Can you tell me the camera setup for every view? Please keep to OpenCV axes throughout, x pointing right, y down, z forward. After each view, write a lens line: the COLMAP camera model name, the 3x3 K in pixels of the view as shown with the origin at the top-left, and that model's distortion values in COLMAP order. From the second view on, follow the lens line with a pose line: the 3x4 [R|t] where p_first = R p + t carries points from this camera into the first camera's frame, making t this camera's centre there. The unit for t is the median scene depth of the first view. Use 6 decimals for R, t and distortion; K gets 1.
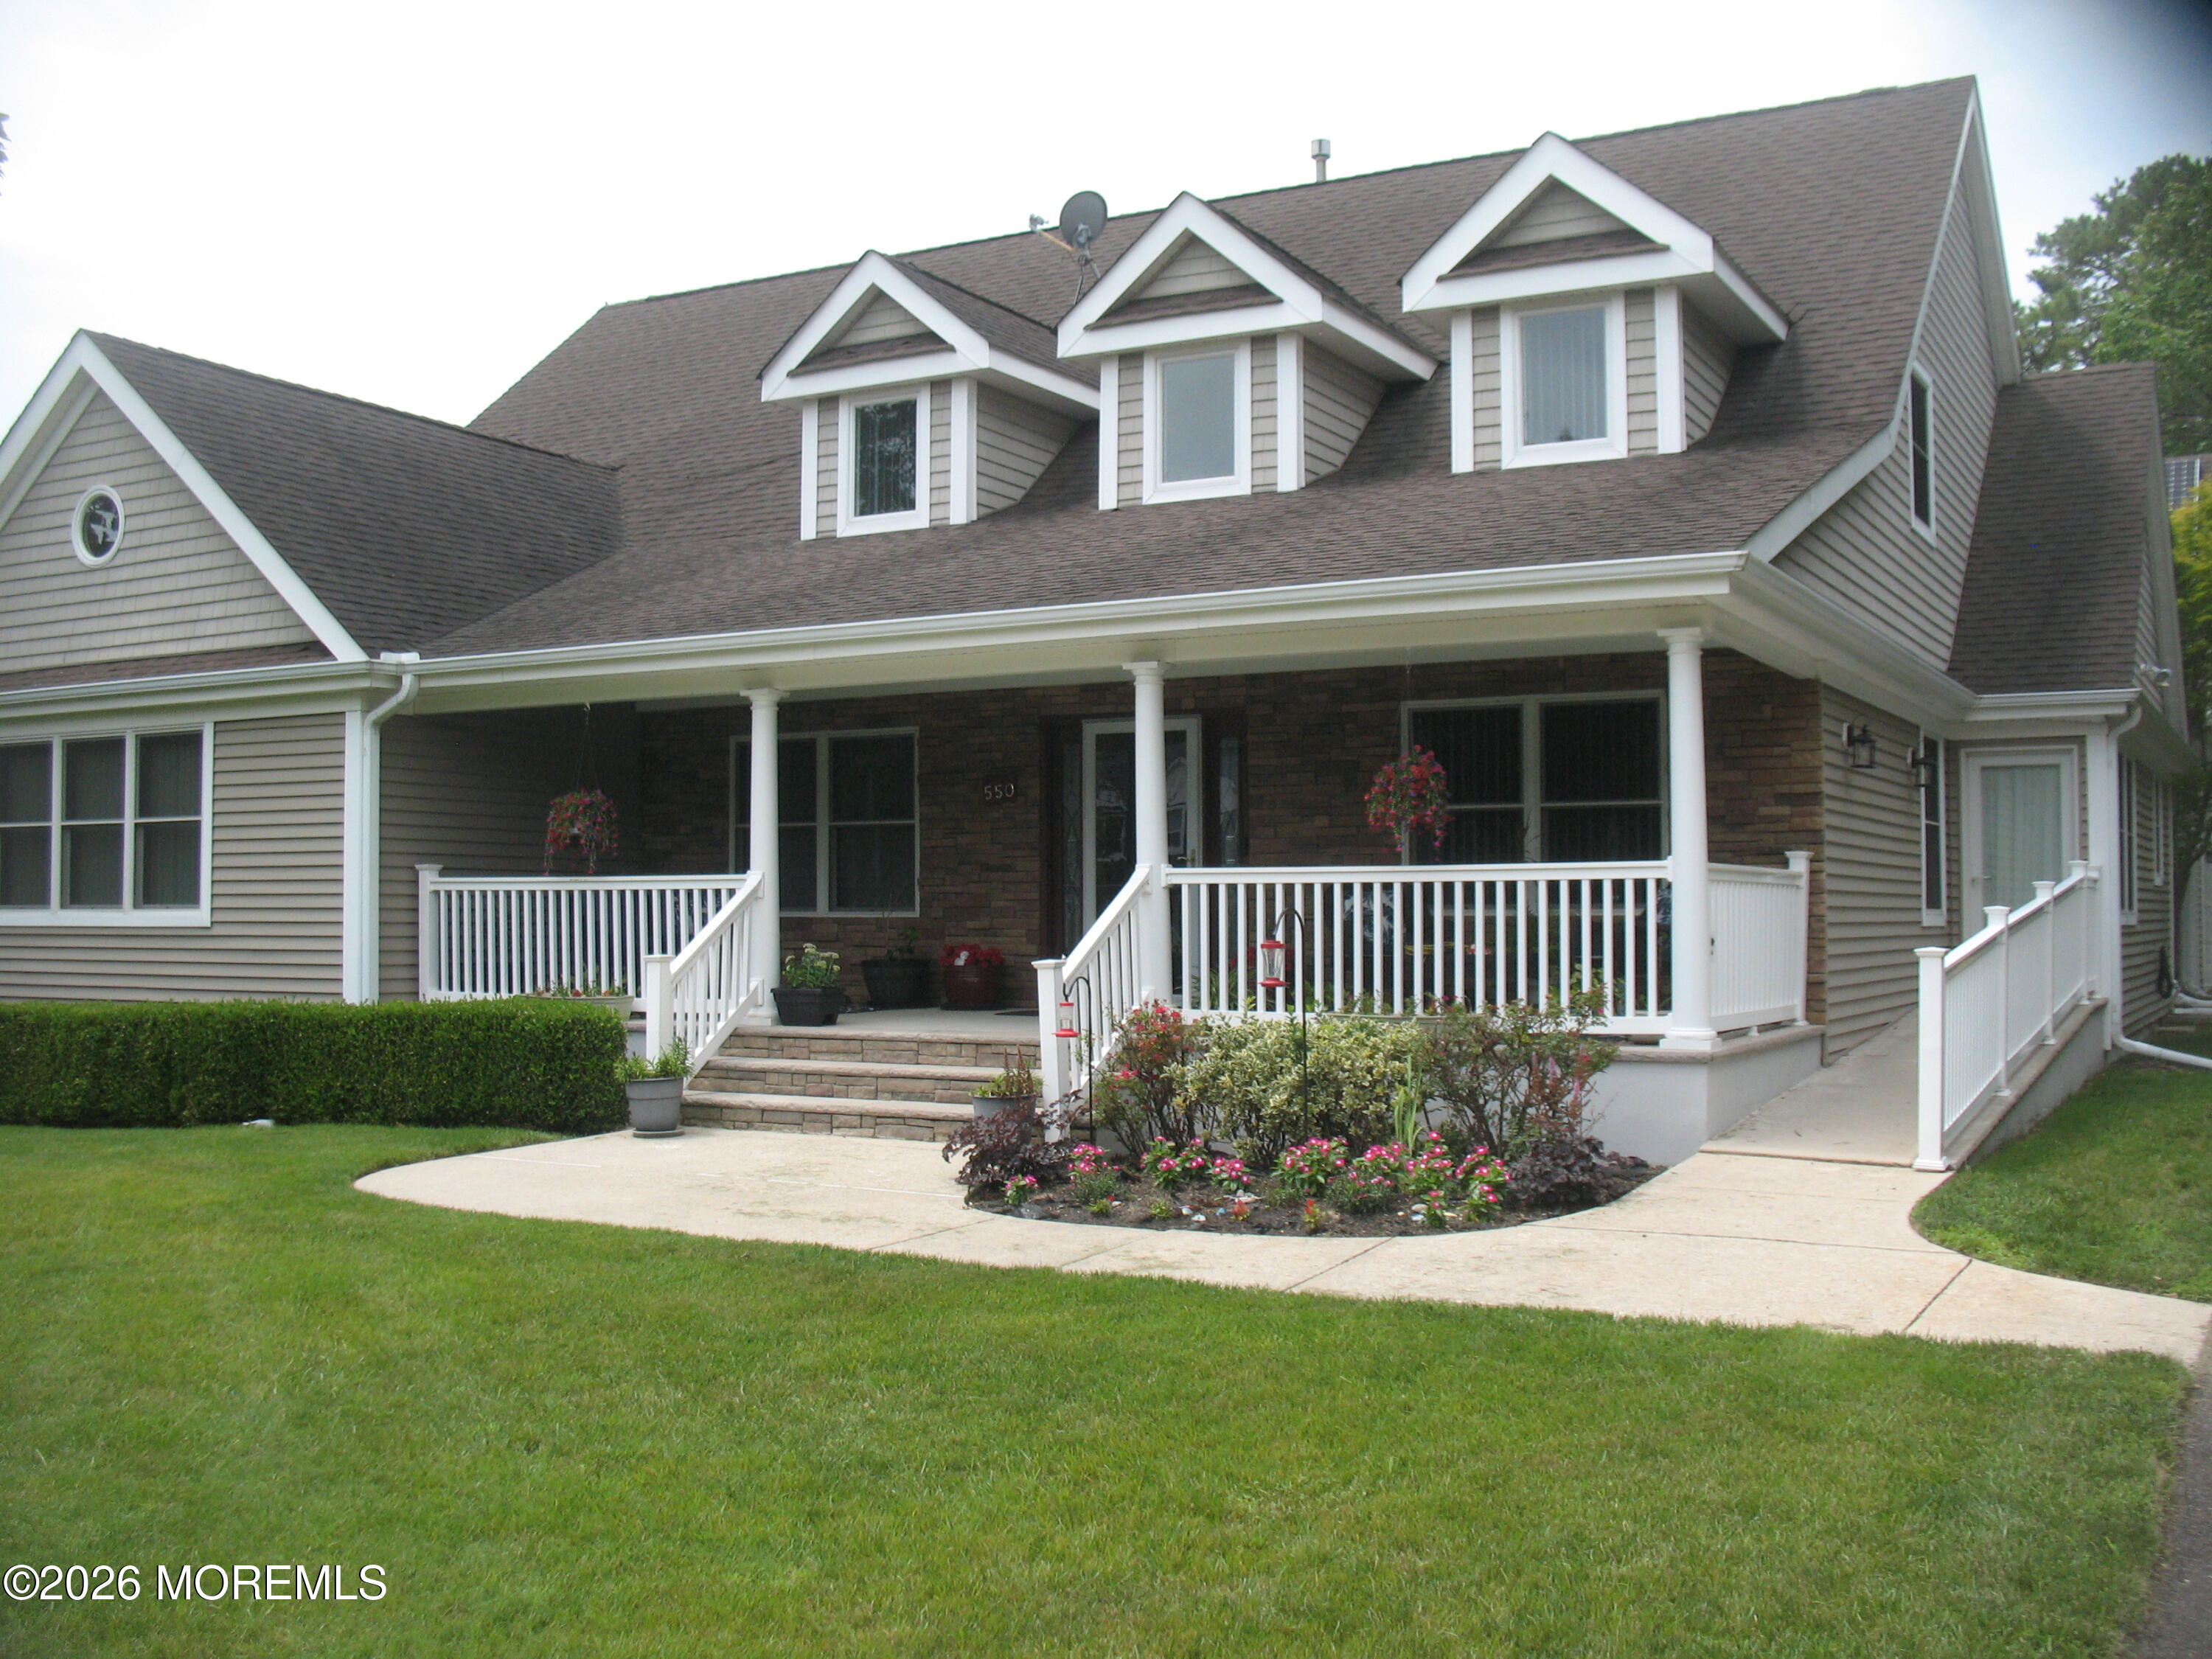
lens RADIAL K [[2265.8, 0, 1107.3], [0, 2265.8, 840.5], [0, 0, 1]] dist [-0.183408, 0.182425]
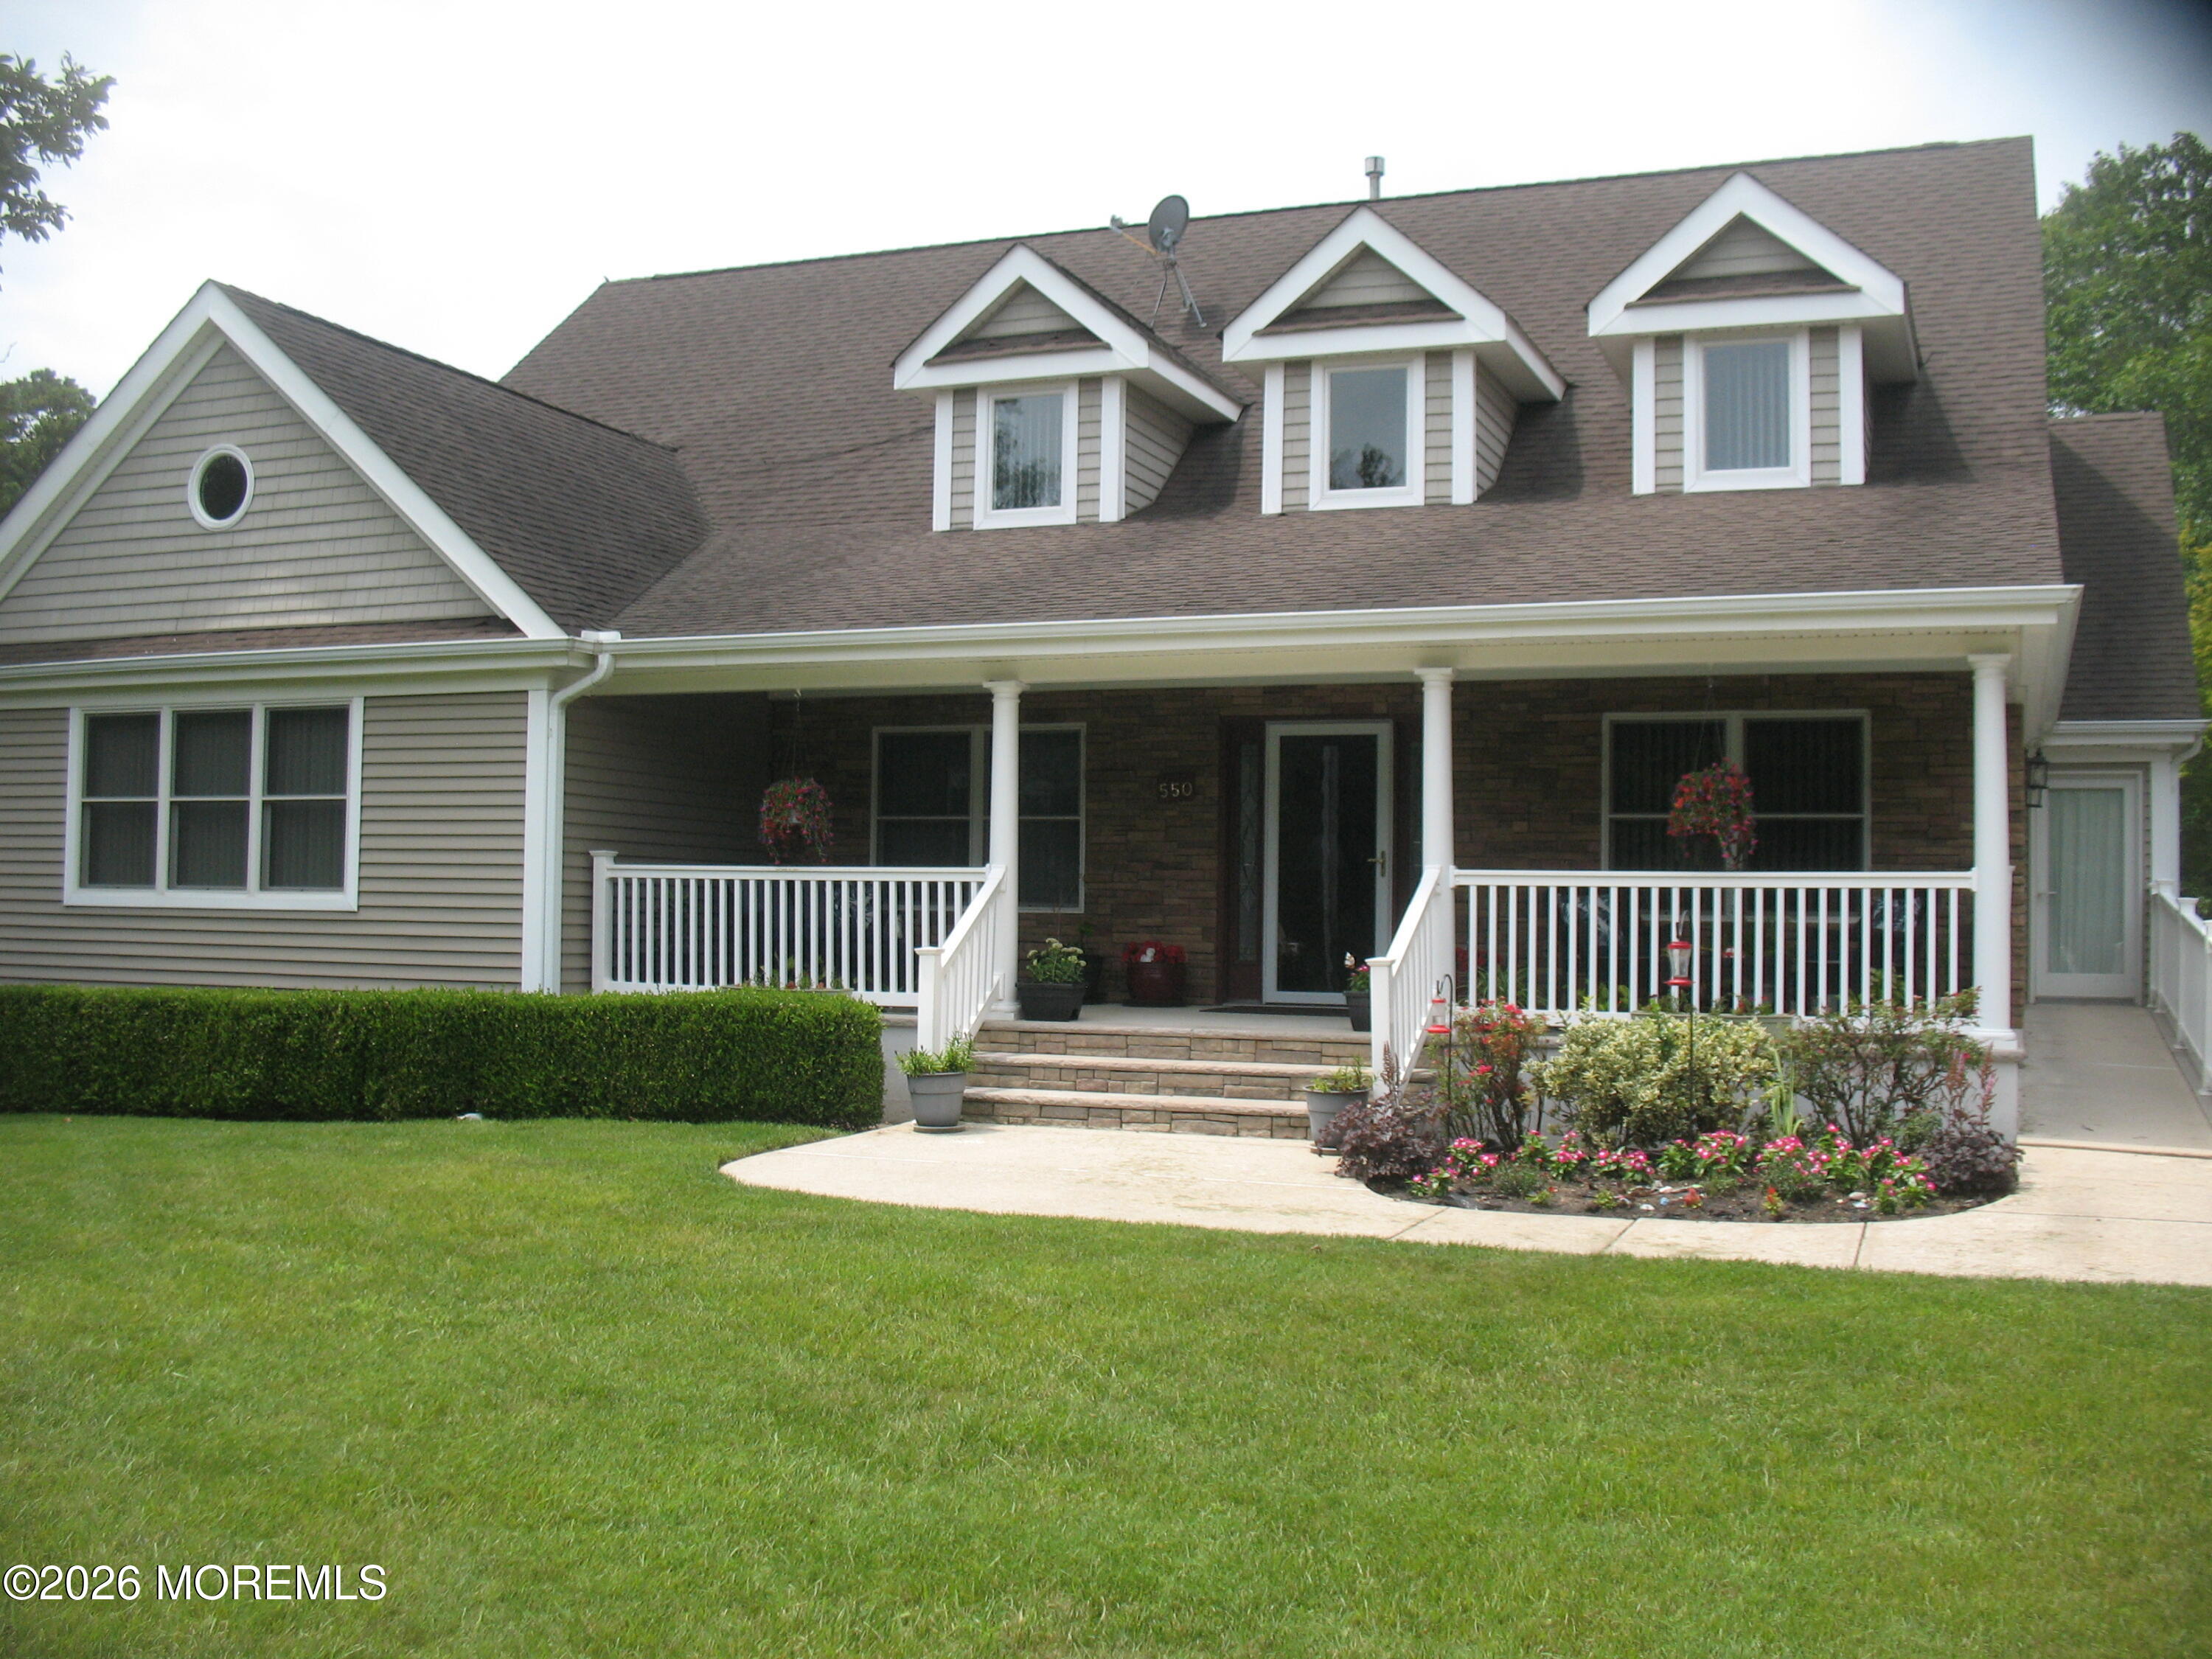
lens RADIAL K [[2265.8, 0, 1107.3], [0, 2265.8, 840.5], [0, 0, 1]] dist [-0.183408, 0.182425]
pose [[0.992050, 0.021377, 0.124014, -0.211819], [-0.021332, 0.999771, -0.001691, 0.003354], [-0.124022, -0.000968, 0.992279, 0.005296]]
